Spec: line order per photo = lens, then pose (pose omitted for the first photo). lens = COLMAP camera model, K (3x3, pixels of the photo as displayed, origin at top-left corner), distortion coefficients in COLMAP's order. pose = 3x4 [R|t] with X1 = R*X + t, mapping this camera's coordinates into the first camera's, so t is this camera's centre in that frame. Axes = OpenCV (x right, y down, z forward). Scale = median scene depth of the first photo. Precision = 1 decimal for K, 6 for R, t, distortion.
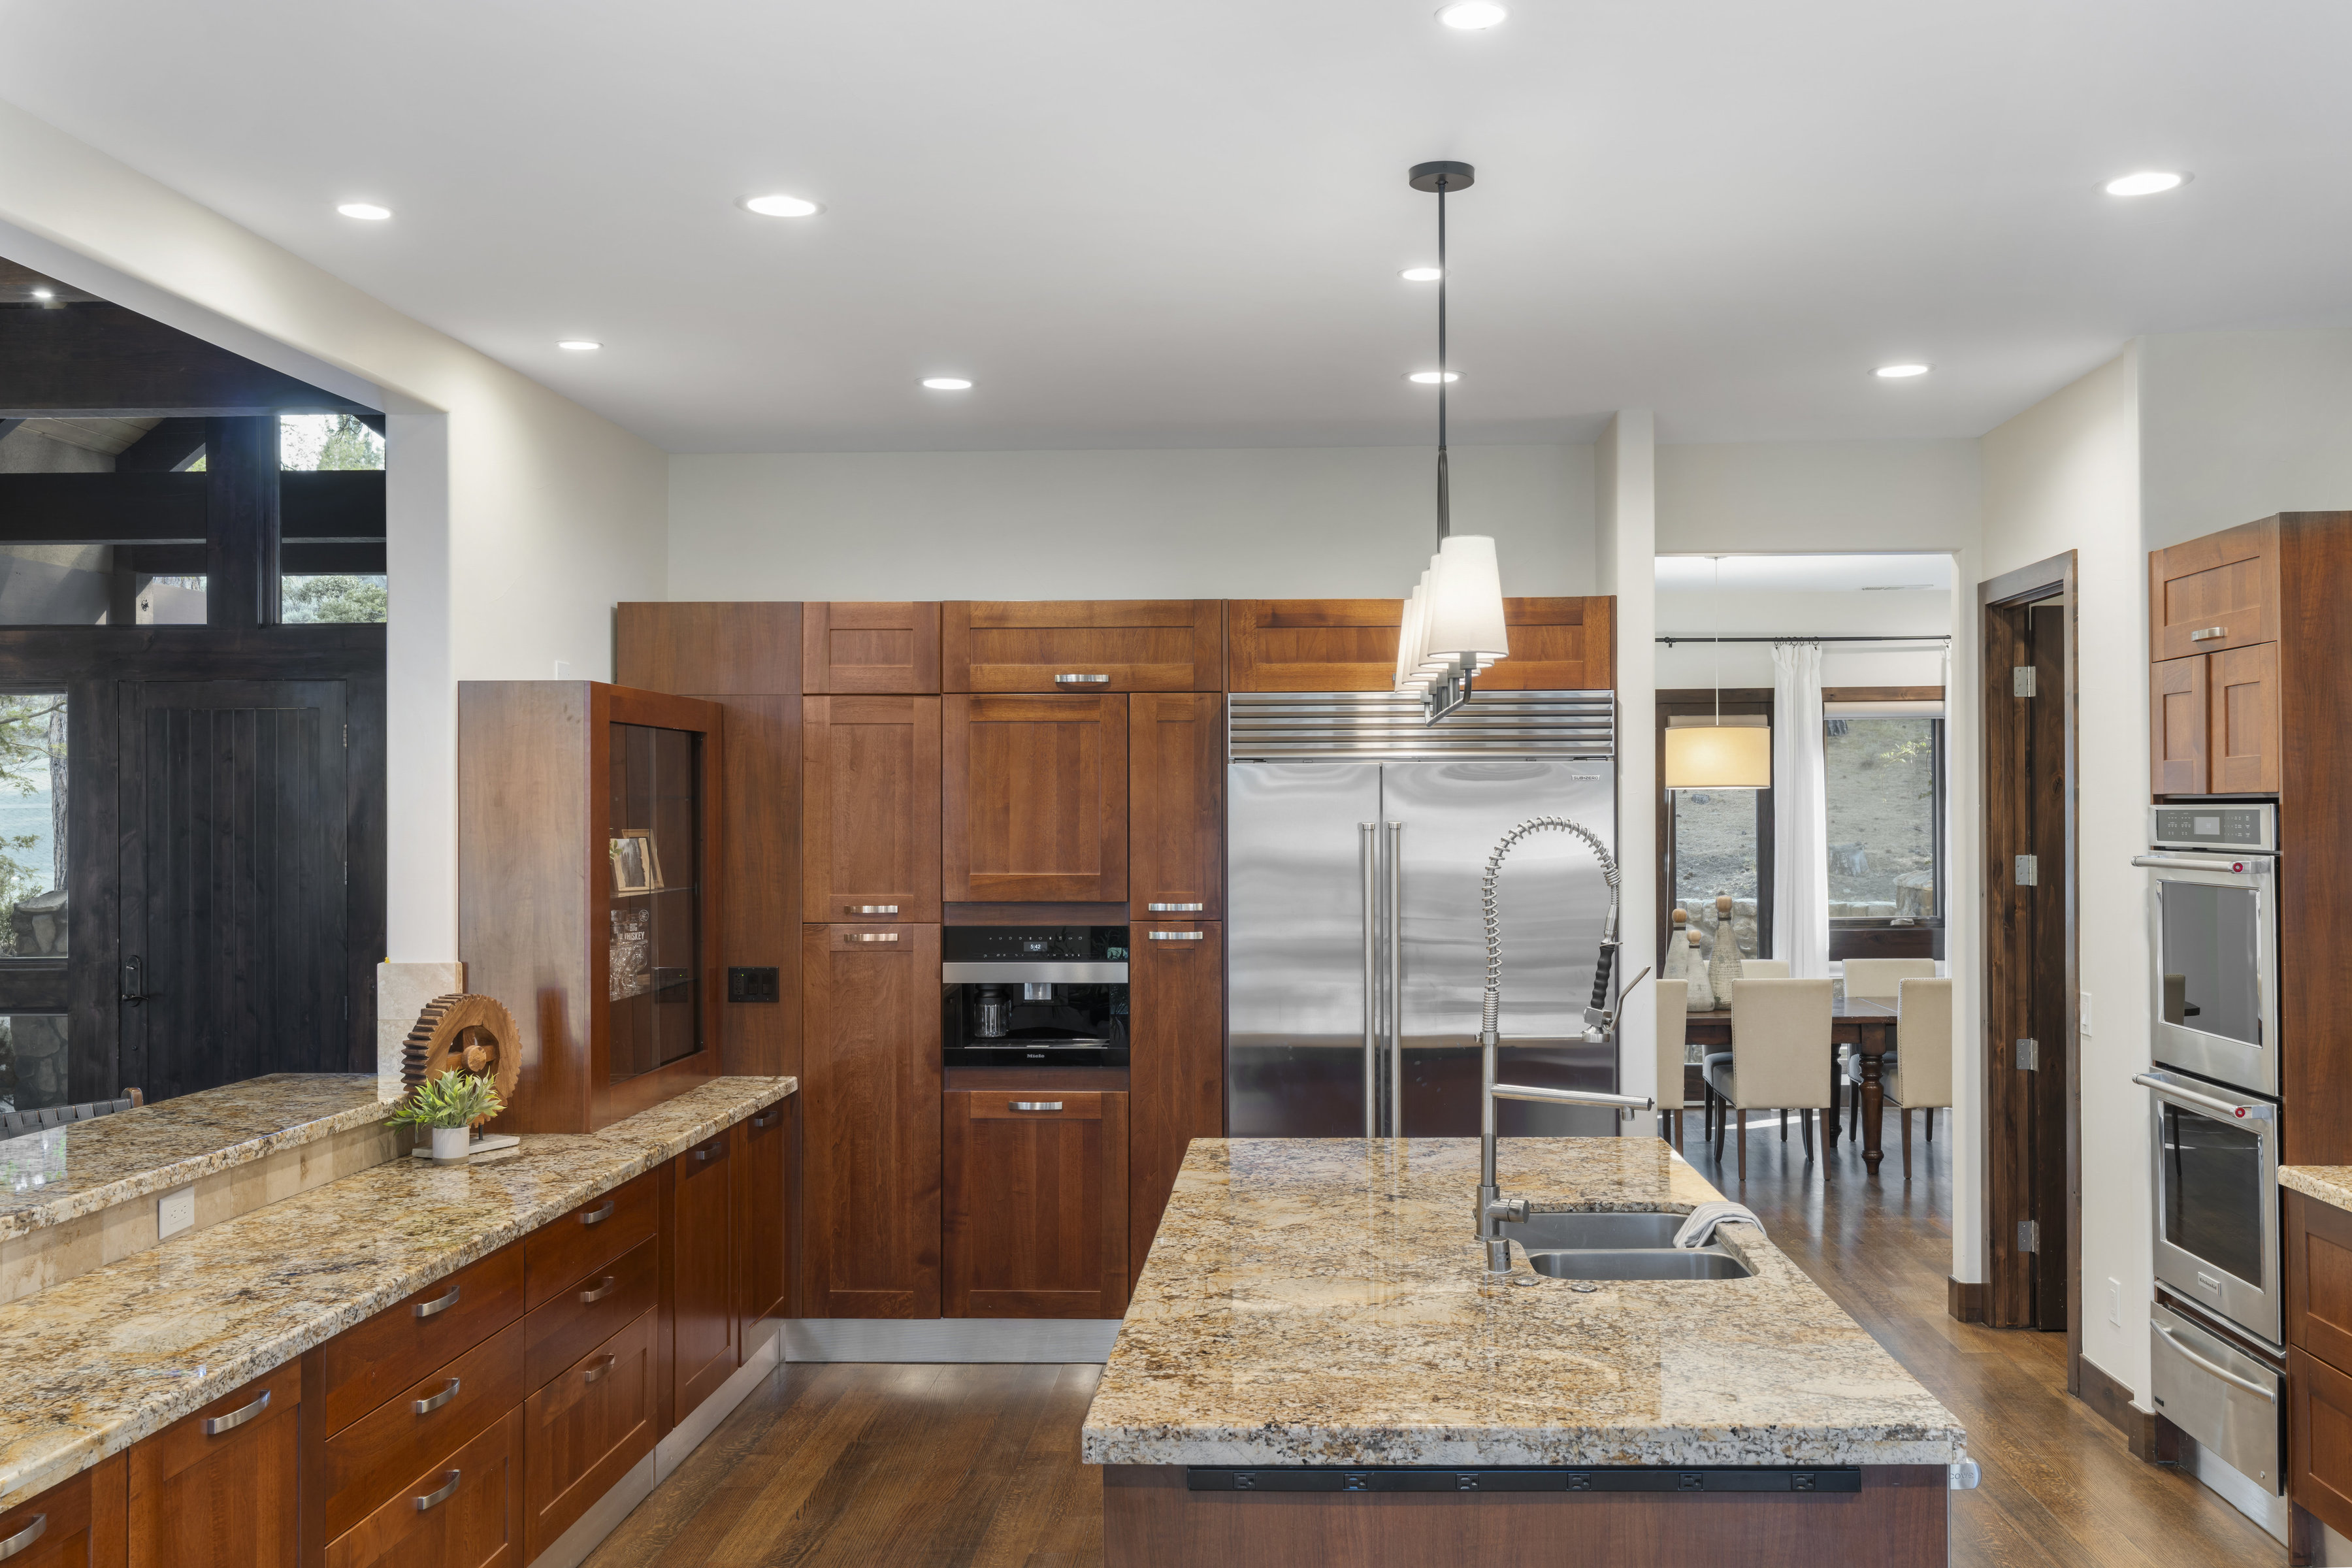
lens RADIAL K [[2144.8, 0, 1199.5], [0, 2144.8, 801.8], [0, 0, 1]] dist [0.002162, 0.000000]
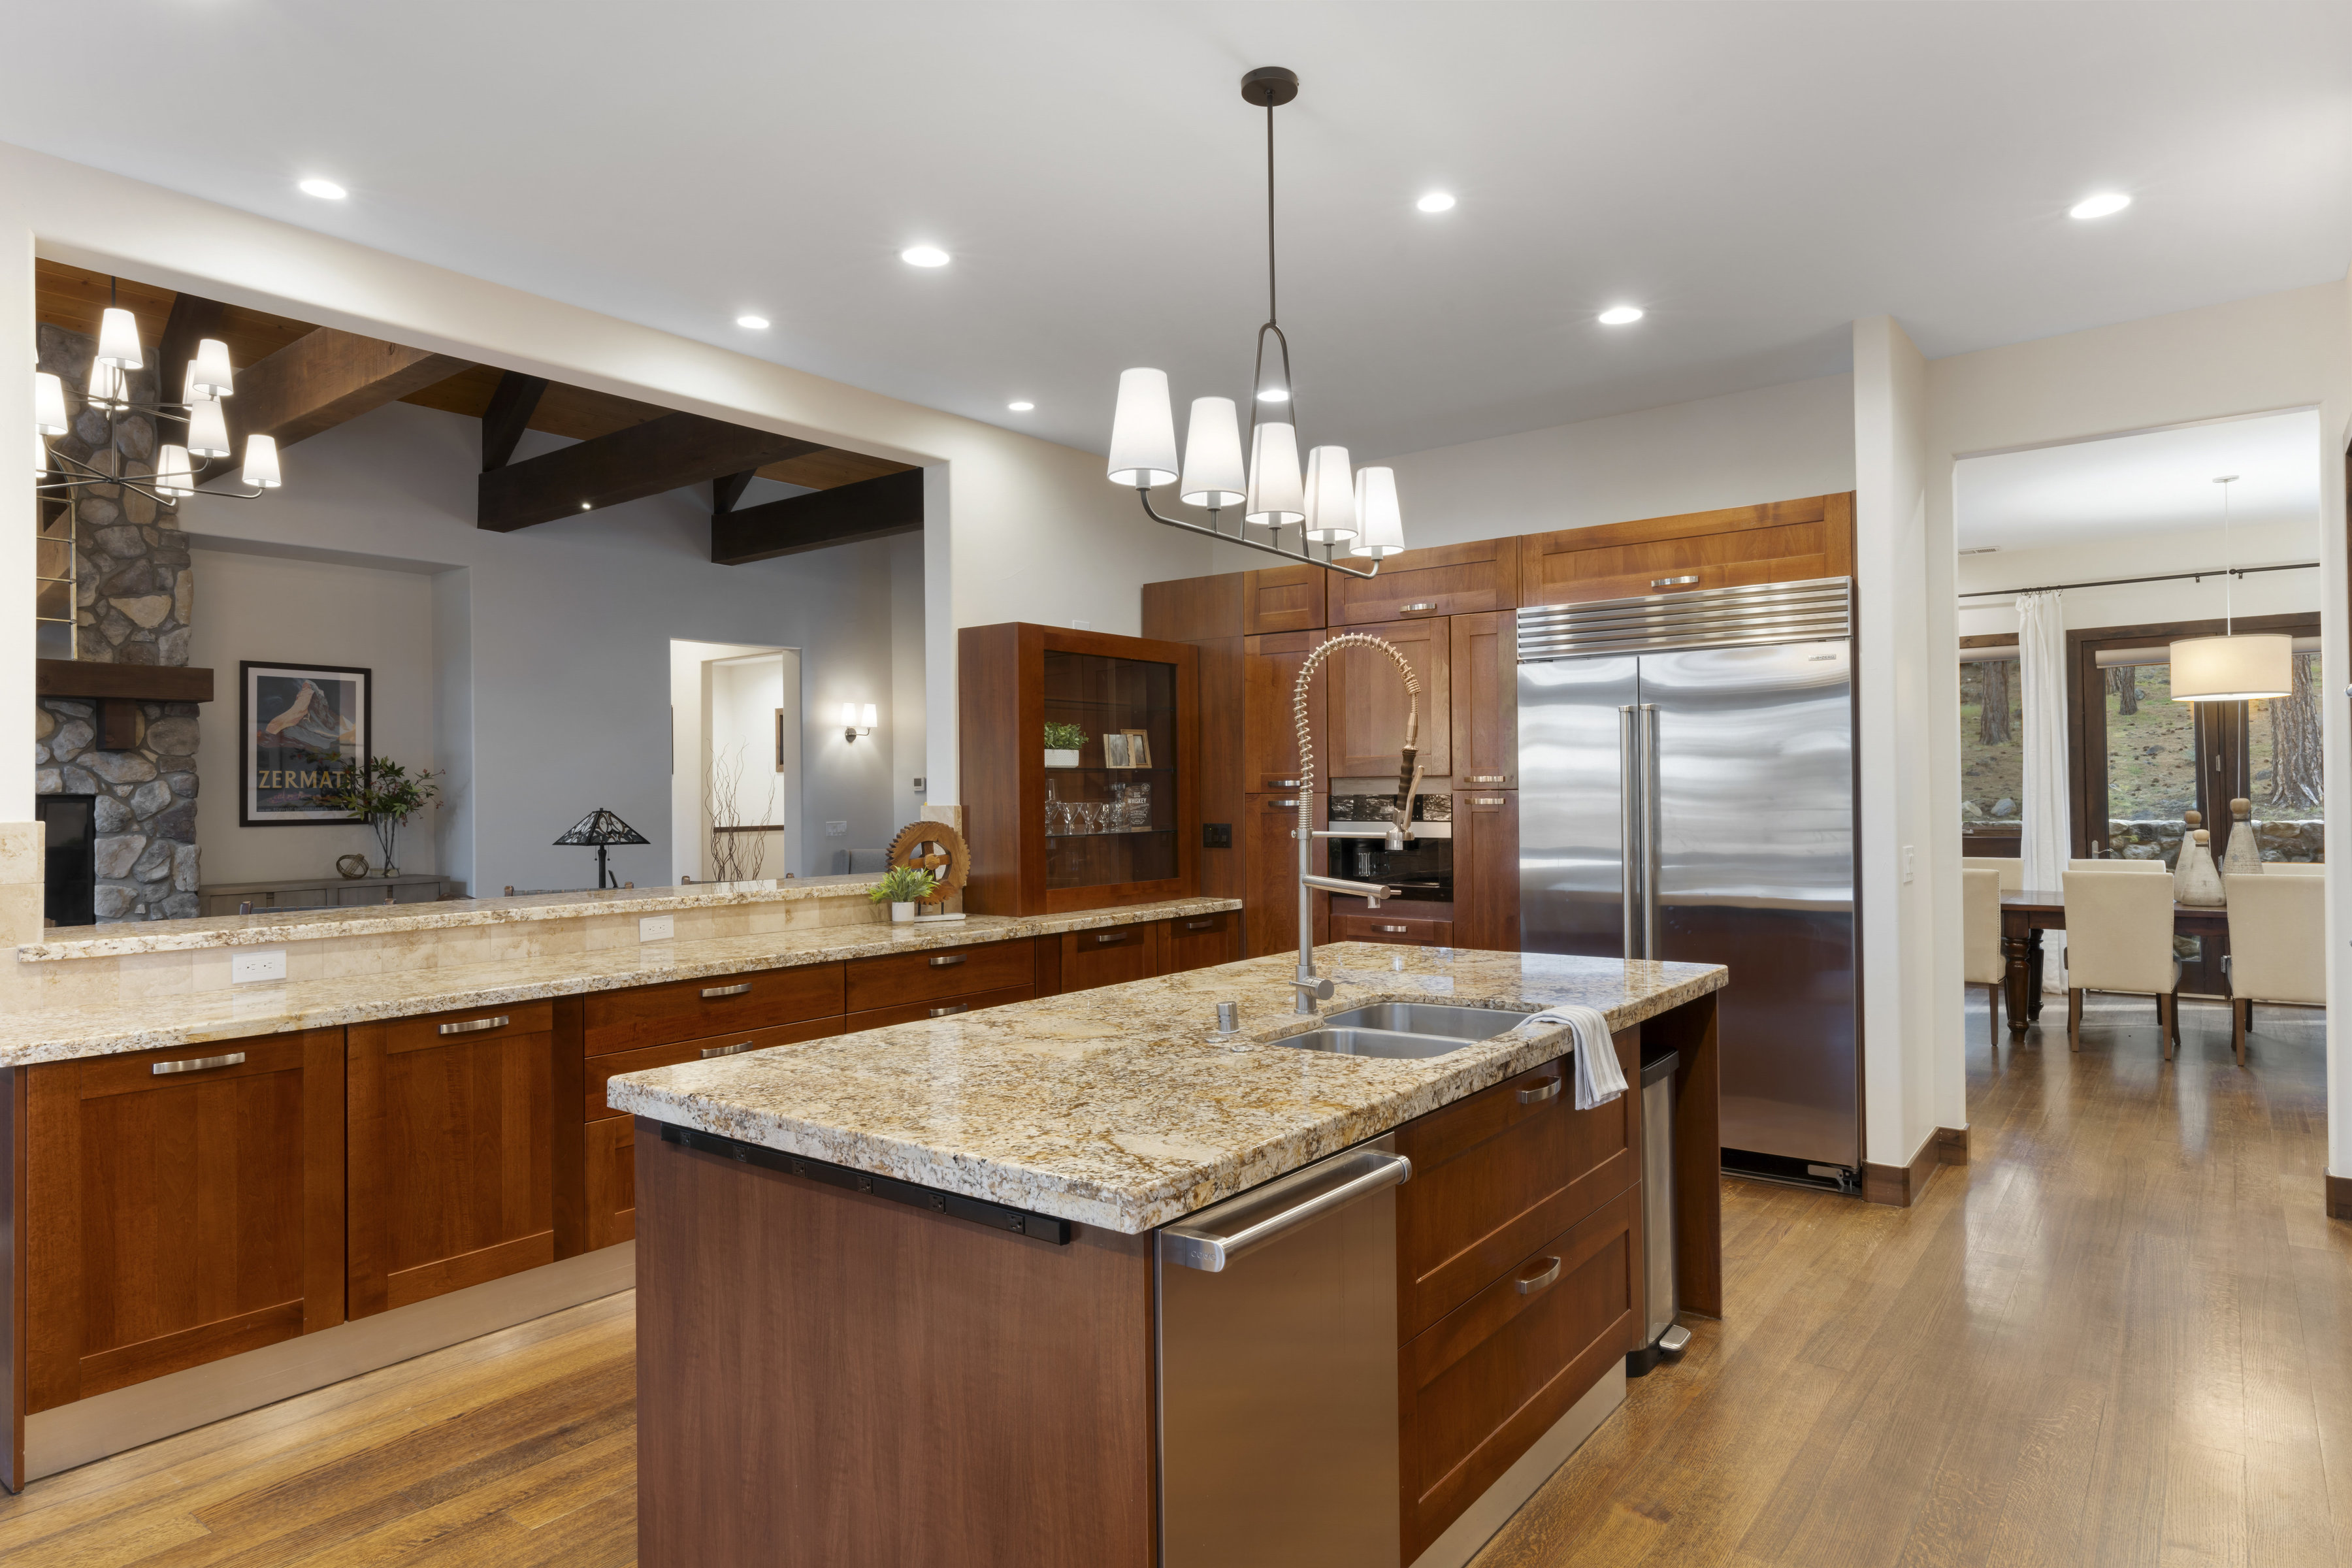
lens RADIAL K [[1336.5, 0, 1161.6], [0, 1336.5, 778.2], [0, 0, 1]] dist [-0.003019, -0.000738]
pose [[0.812782, -0.008847, -0.582501, 0.298111], [0.006654, 0.999960, -0.005903, 0.051950], [0.582530, 0.000922, 0.812809, 0.237184]]
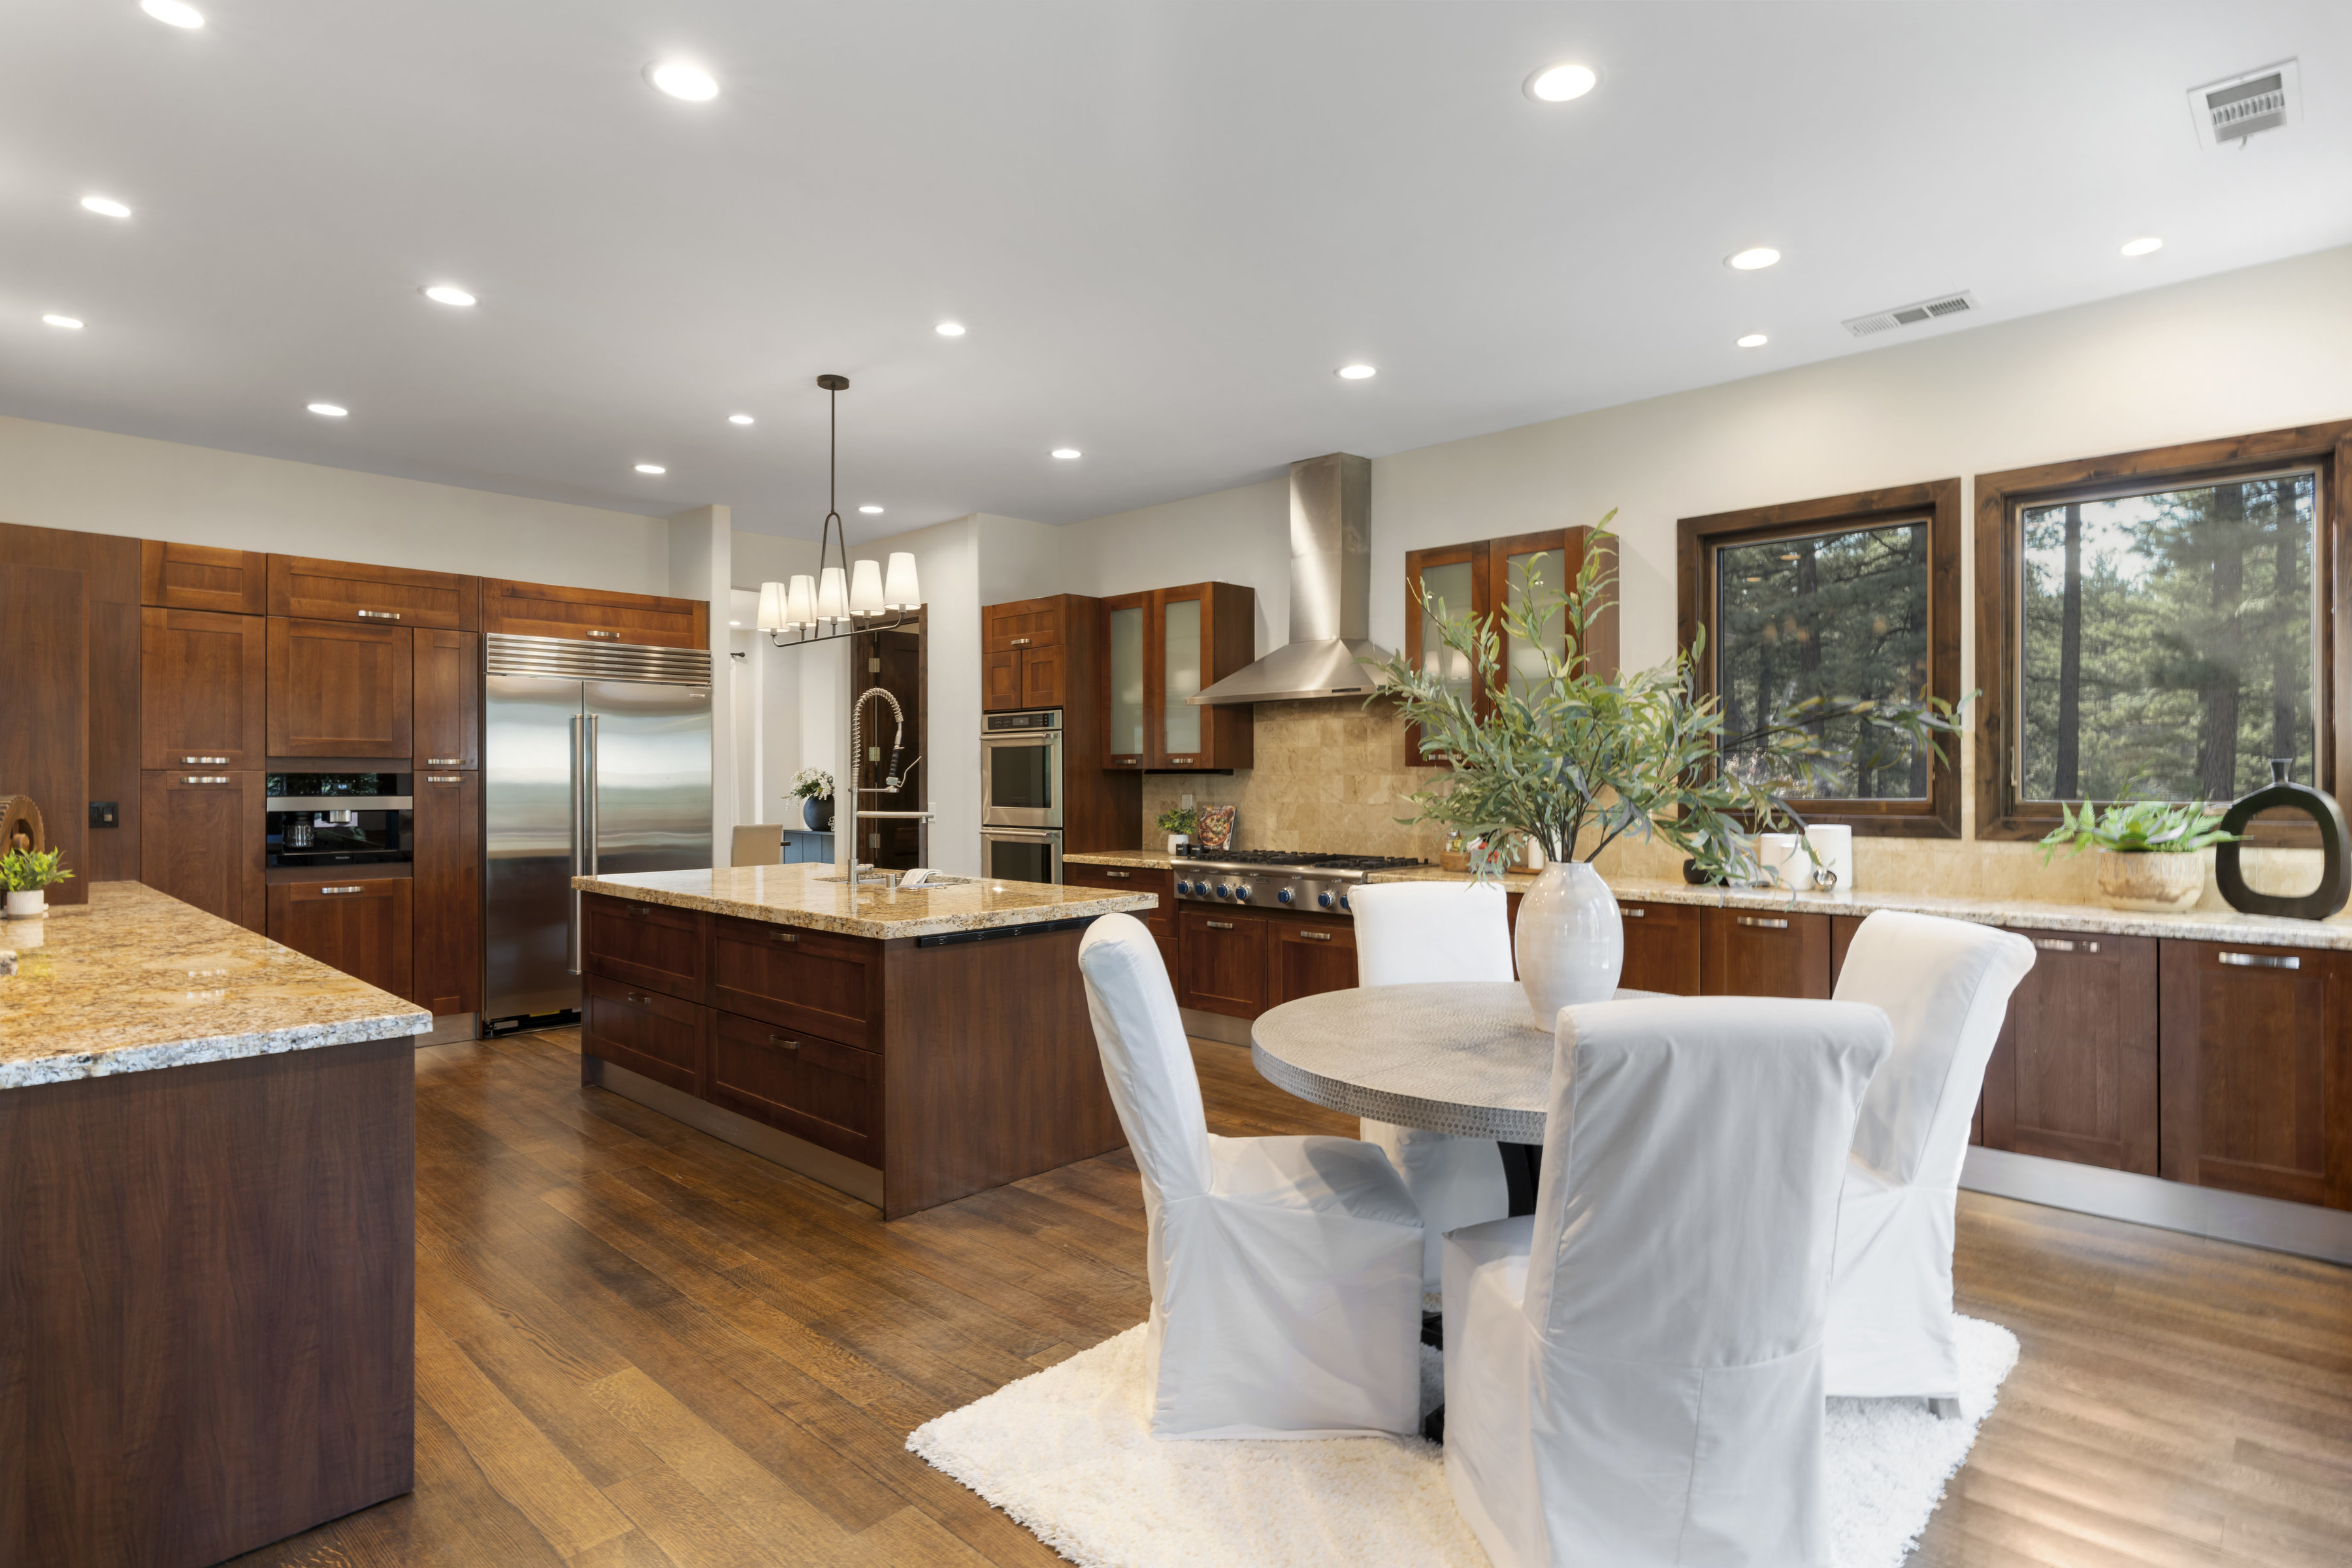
lens RADIAL K [[1229.9, 0, 1183.3], [0, 1229.9, 773.5], [0, 0, 1]] dist [-0.007637, -0.000988]
pose [[0.657670, 0.012316, 0.753206, -0.342435], [-0.007671, 0.999924, -0.009652, 0.062359], [-0.753267, 0.000570, 0.657714, -0.029752]]
